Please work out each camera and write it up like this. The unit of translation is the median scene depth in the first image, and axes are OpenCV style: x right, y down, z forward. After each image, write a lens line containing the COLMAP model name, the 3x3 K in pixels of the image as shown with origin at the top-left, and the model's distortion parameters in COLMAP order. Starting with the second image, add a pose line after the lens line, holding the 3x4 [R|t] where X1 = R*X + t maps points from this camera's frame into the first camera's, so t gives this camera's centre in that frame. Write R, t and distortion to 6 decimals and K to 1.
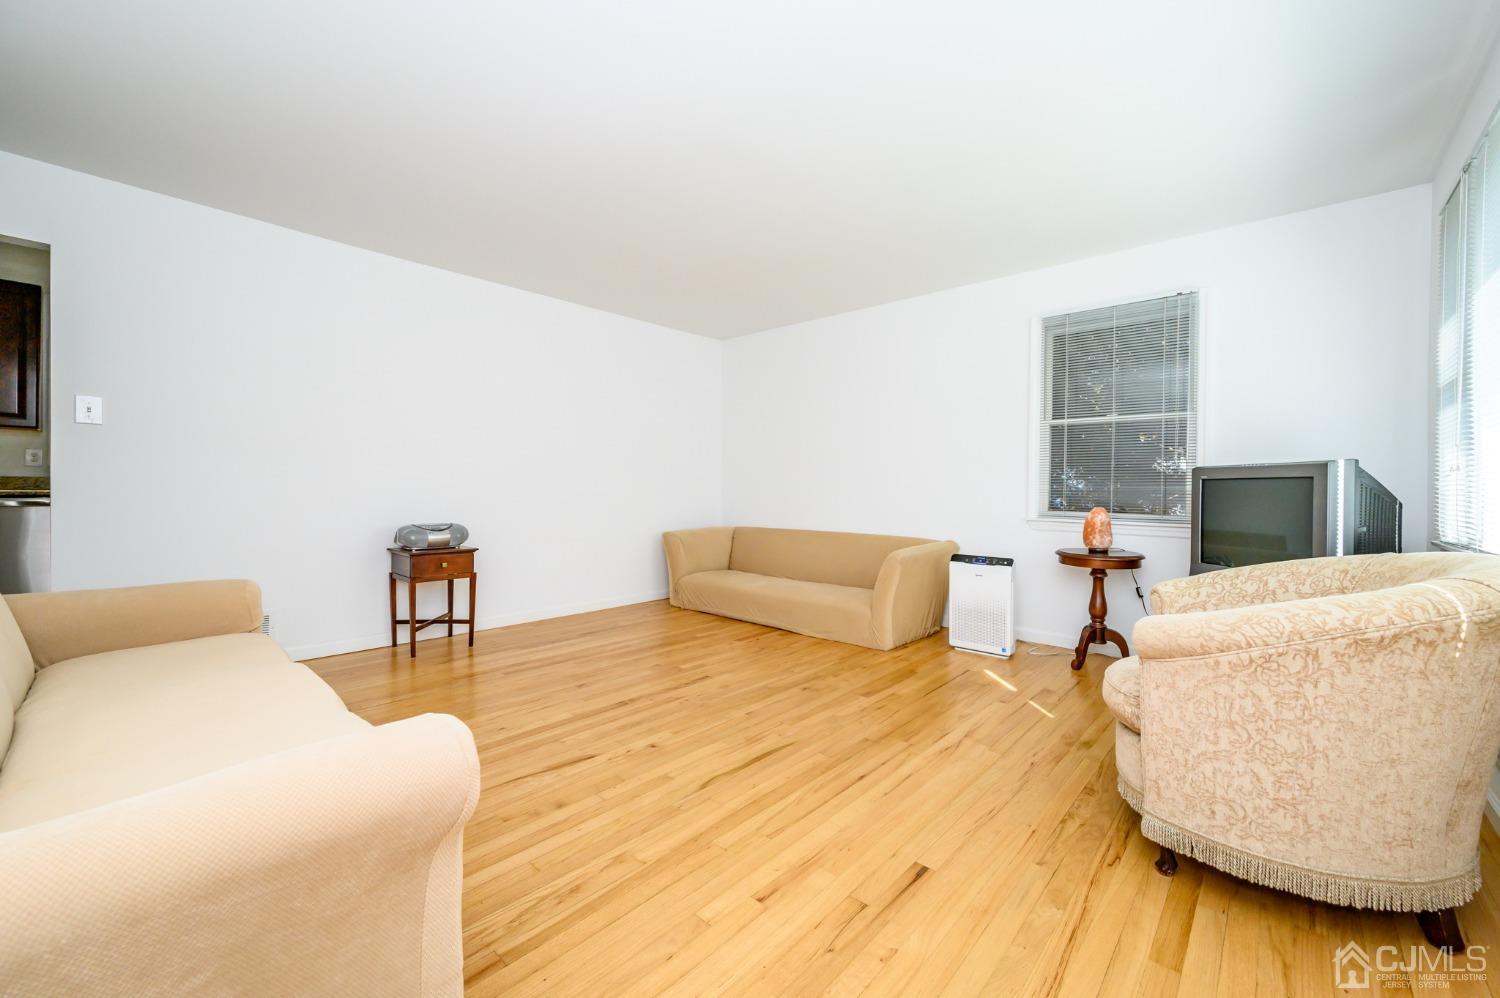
lens RADIAL K [[591.9, 0, 751.2], [0, 591.9, 496.0], [0, 0, 1]] dist [-0.001371, -0.000964]
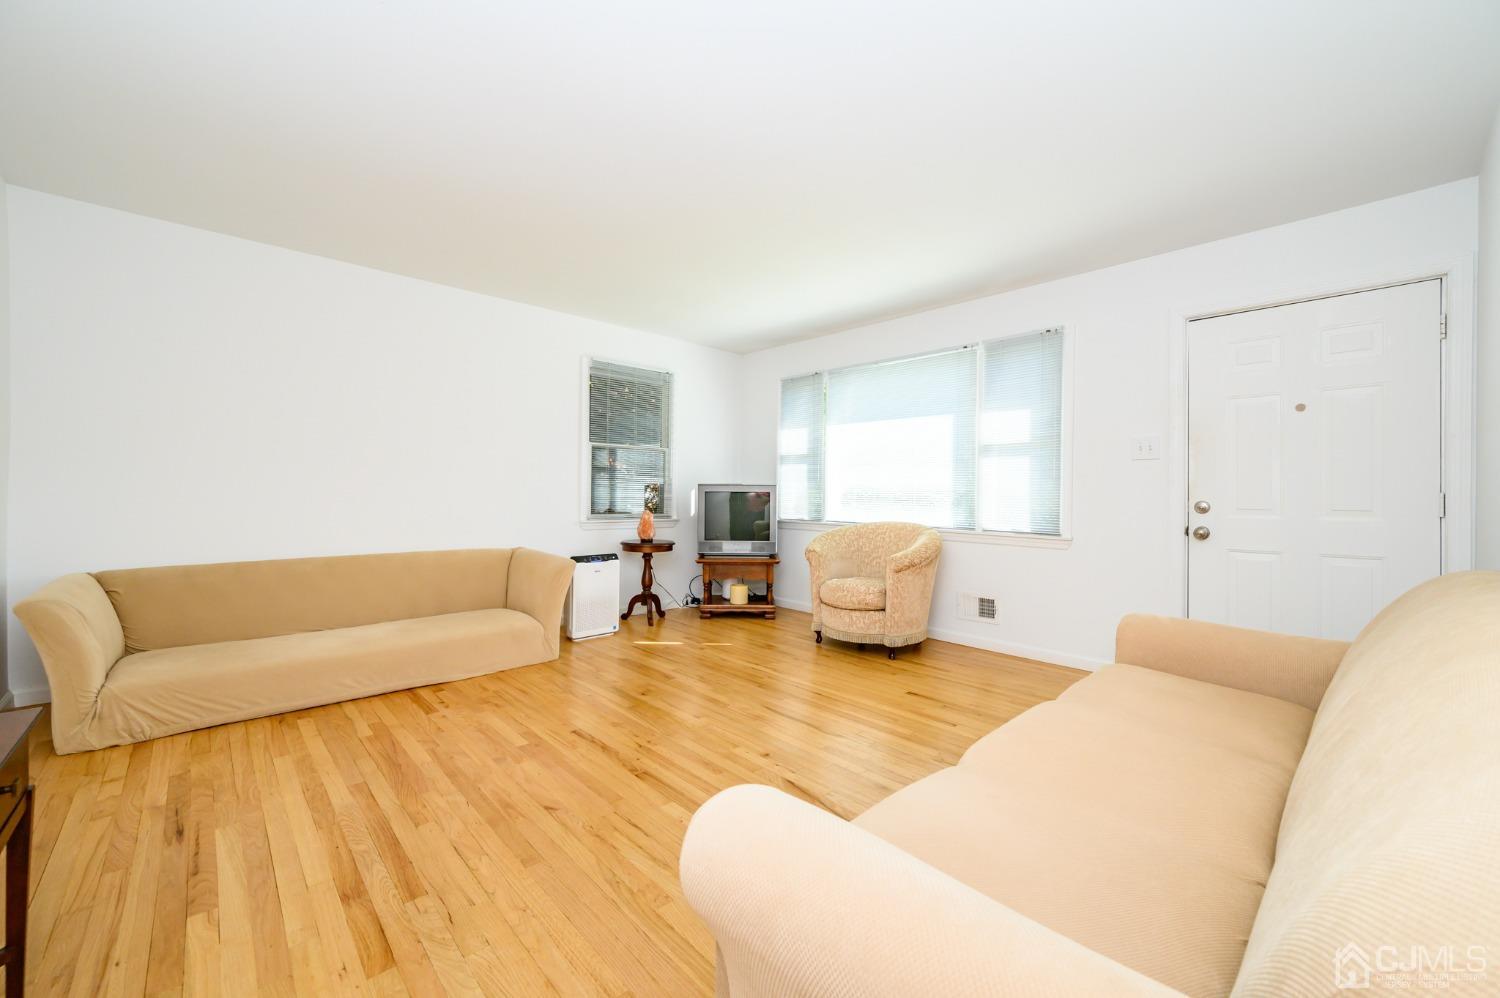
lens RADIAL K [[591.9, 0, 747.1], [0, 591.9, 495.1], [0, 0, 1]] dist [-0.001371, -0.000964]
pose [[0.084907, -0.010566, 0.996333, -0.820532], [0.006348, 0.999929, 0.010064, -0.029565], [-0.996369, 0.005470, 0.084968, 0.645919]]
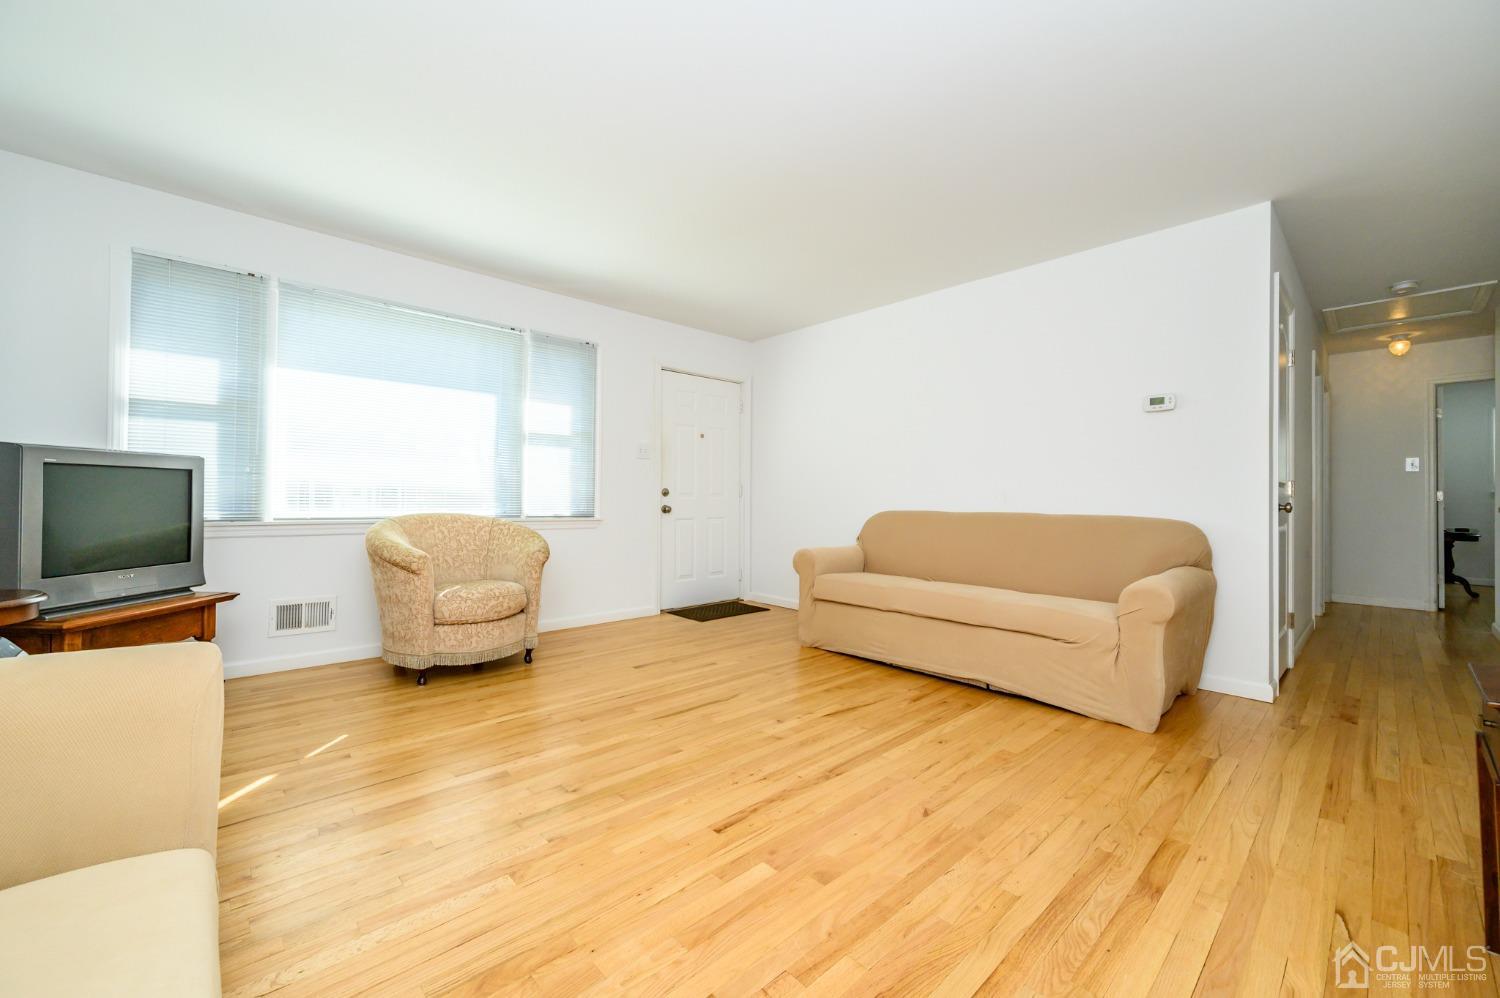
lens RADIAL K [[591.9, 0, 749.2], [0, 591.9, 493.0], [0, 0, 1]] dist [-0.001371, -0.000964]
pose [[-0.996459, -0.016969, 0.082345, -0.133599], [-0.016358, 0.999833, 0.008090, -0.009136], [-0.082469, 0.006715, -0.996571, 1.444845]]
